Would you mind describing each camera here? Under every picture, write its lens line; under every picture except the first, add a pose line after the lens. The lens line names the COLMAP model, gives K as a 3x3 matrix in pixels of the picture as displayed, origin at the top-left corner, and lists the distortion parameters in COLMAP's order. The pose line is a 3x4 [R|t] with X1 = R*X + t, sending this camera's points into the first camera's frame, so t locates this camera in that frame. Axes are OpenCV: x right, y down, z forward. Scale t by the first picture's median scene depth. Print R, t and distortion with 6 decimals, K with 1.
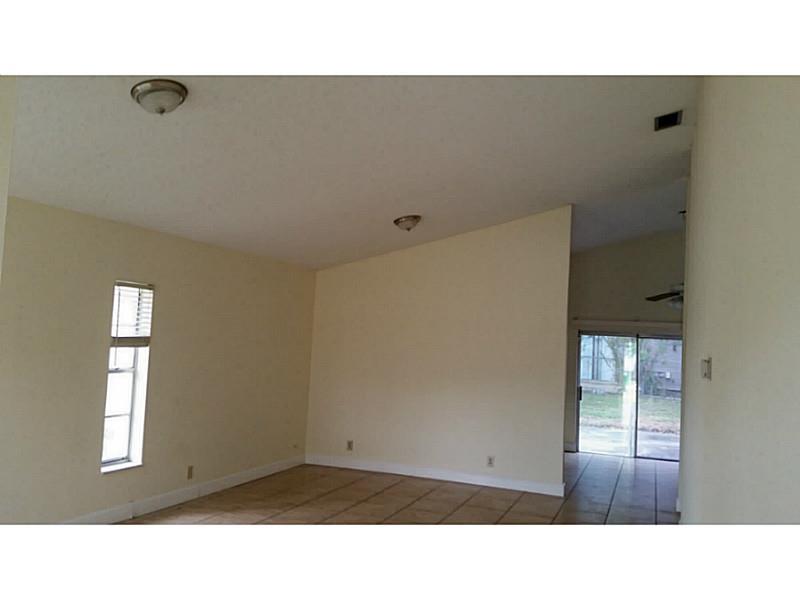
lens RADIAL K [[640.4, 0, 395.8], [0, 640.4, 298.6], [0, 0, 1]] dist [0.059646, -0.127563]
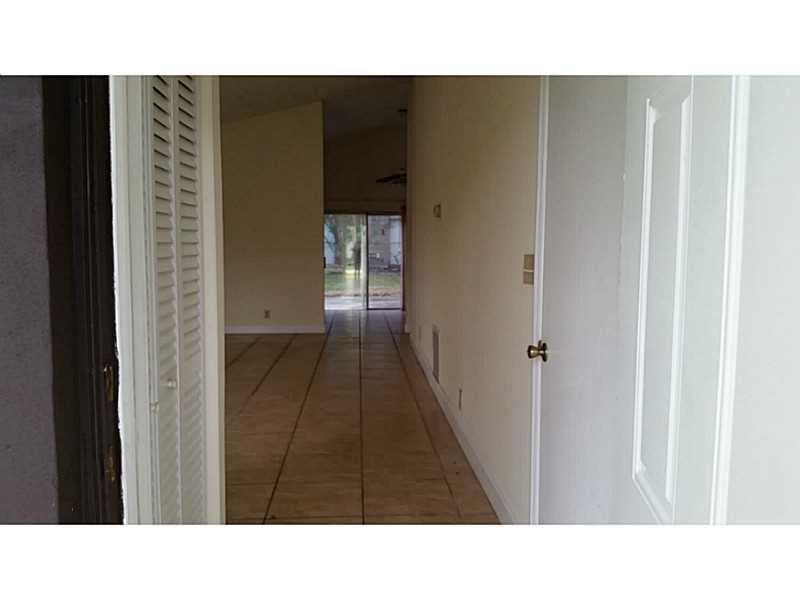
lens RADIAL K [[640.4, 0, 400.3], [0, 640.4, 302.9], [0, 0, 1]] dist [0.059646, -0.127563]
pose [[0.901867, -0.086656, 0.423234, -0.104621], [0.014242, 0.985107, 0.171351, 0.017903], [-0.431780, -0.148509, 0.889669, -0.150236]]
